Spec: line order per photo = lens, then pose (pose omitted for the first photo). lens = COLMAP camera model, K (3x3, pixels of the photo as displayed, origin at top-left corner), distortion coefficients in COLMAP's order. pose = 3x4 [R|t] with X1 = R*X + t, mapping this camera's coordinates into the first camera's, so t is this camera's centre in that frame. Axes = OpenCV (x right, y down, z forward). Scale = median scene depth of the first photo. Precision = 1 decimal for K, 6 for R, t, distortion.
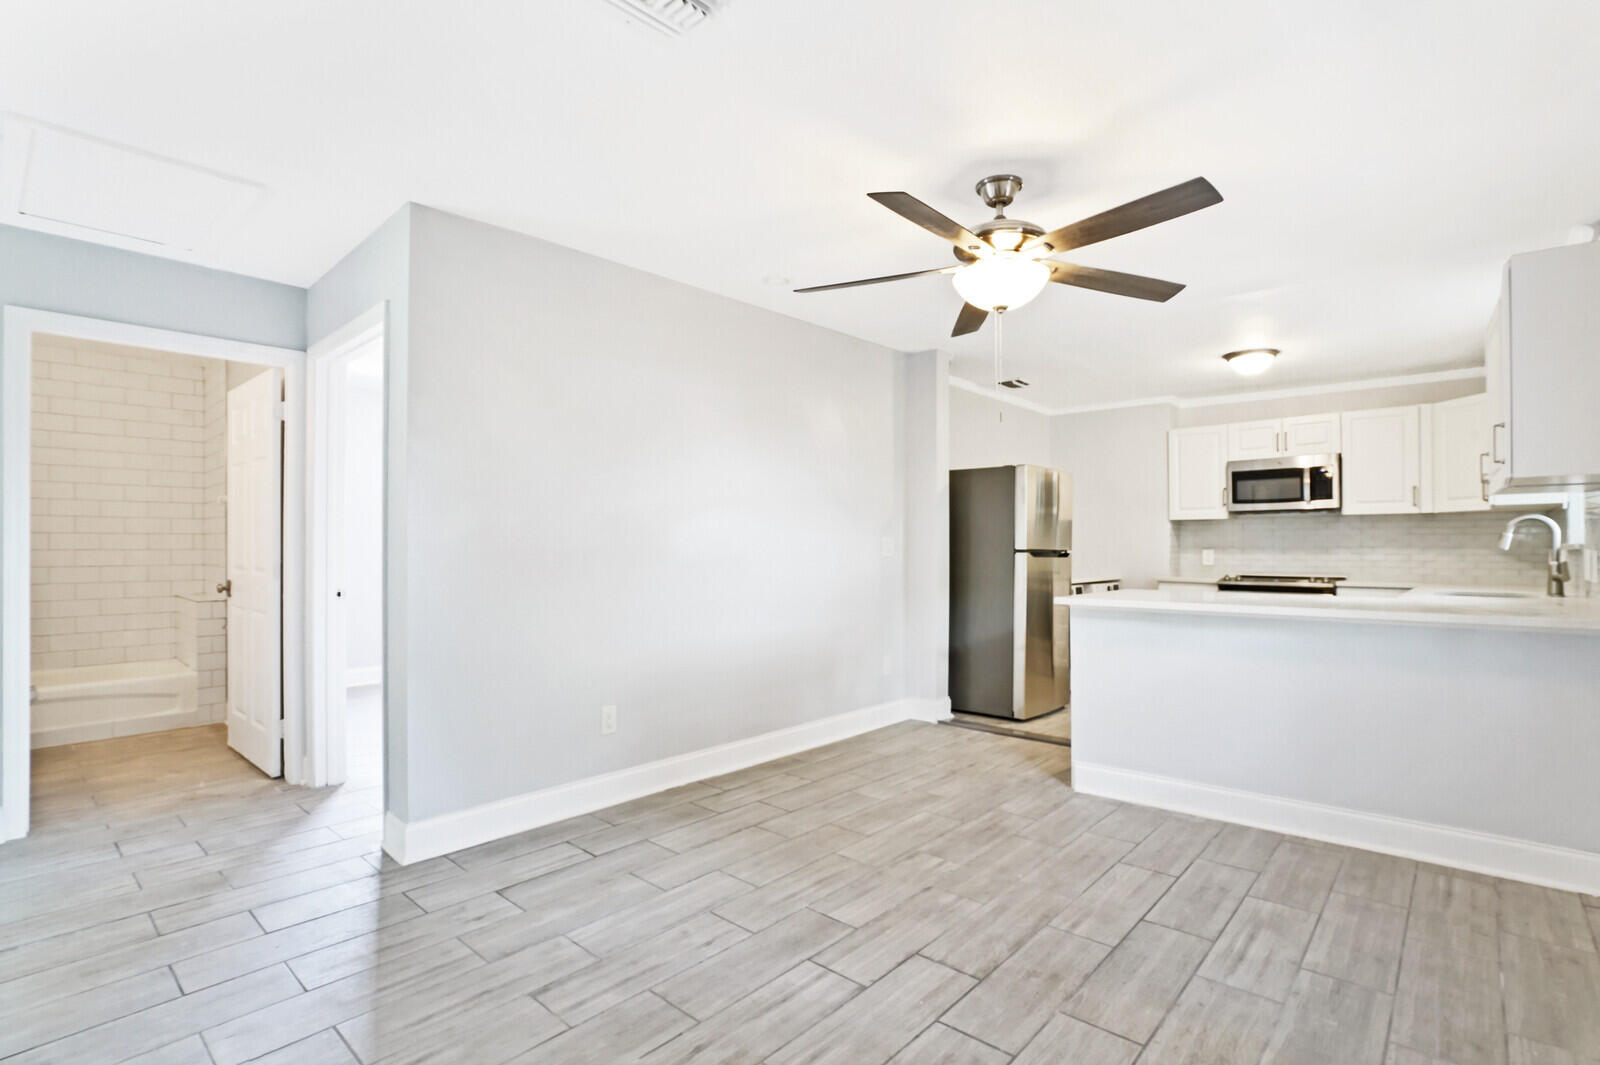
lens RADIAL K [[773.2, 0, 796.5], [0, 773.2, 537.1], [0, 0, 1]] dist [-0.050502, 0.019813]
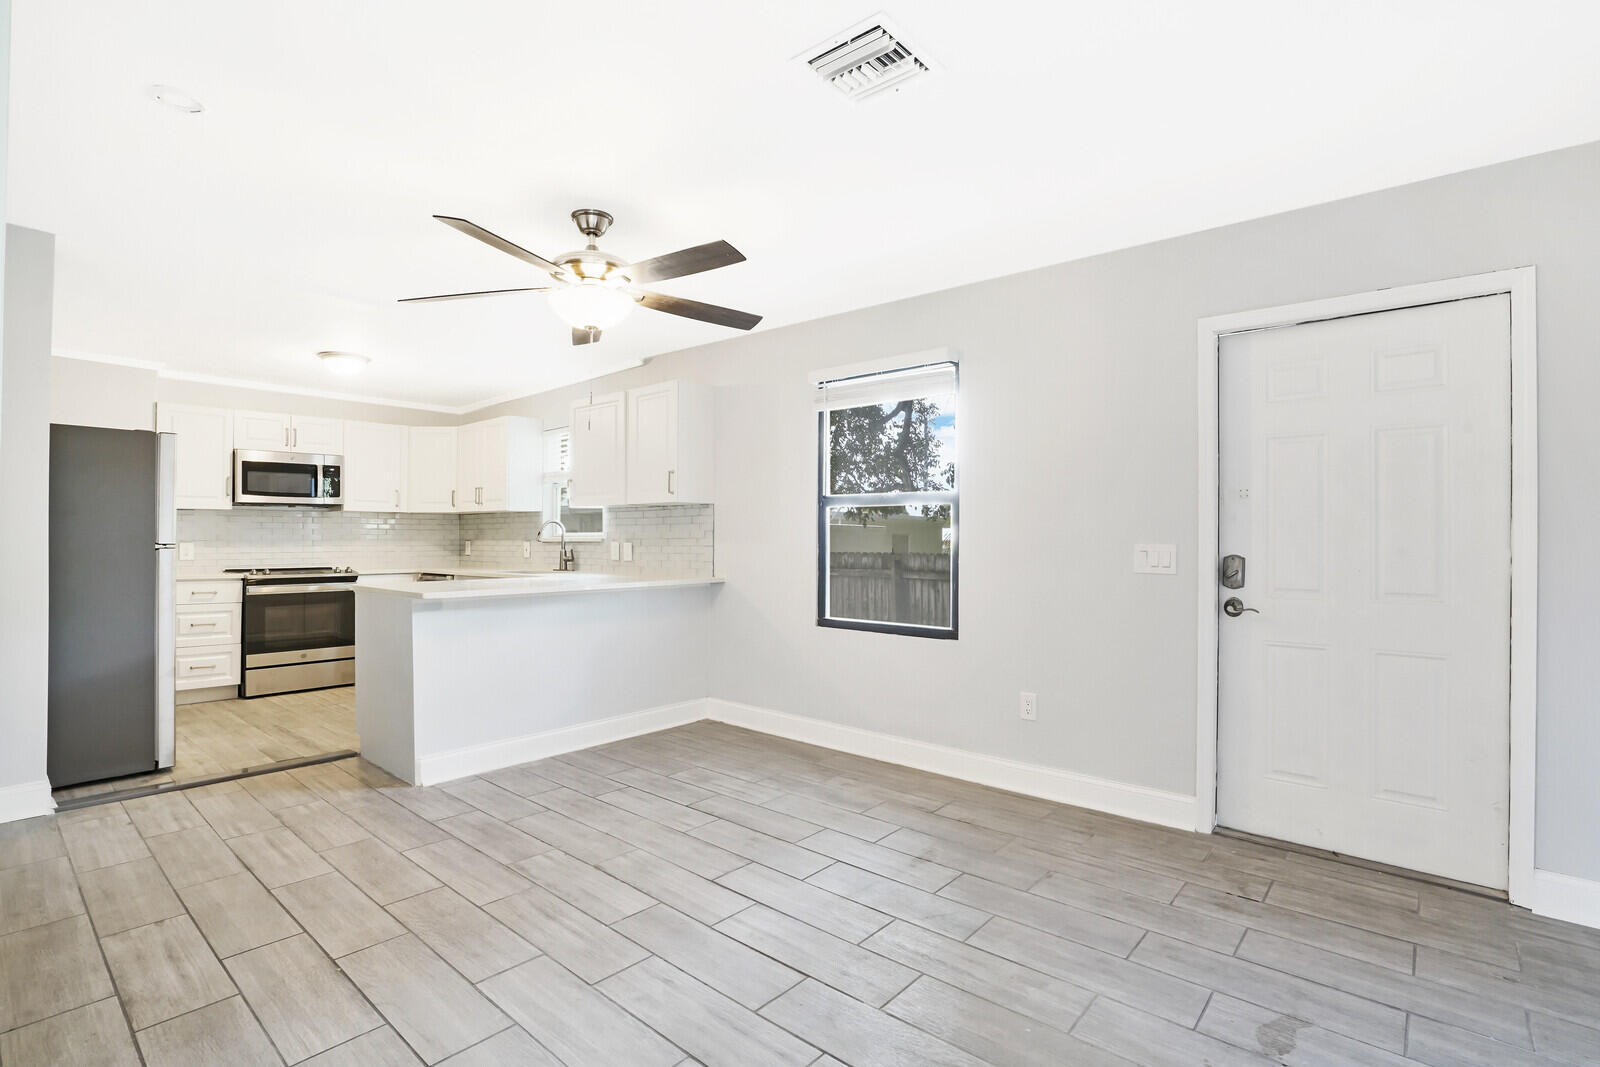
lens RADIAL K [[773.2, 0, 796.5], [0, 773.2, 538.1], [0, 0, 1]] dist [-0.050502, 0.019813]
pose [[-0.021544, 0.000600, 0.999768, -0.835443], [-0.012423, 0.999922, -0.000868, 0.006832], [-0.999691, -0.012439, -0.021535, 0.718558]]
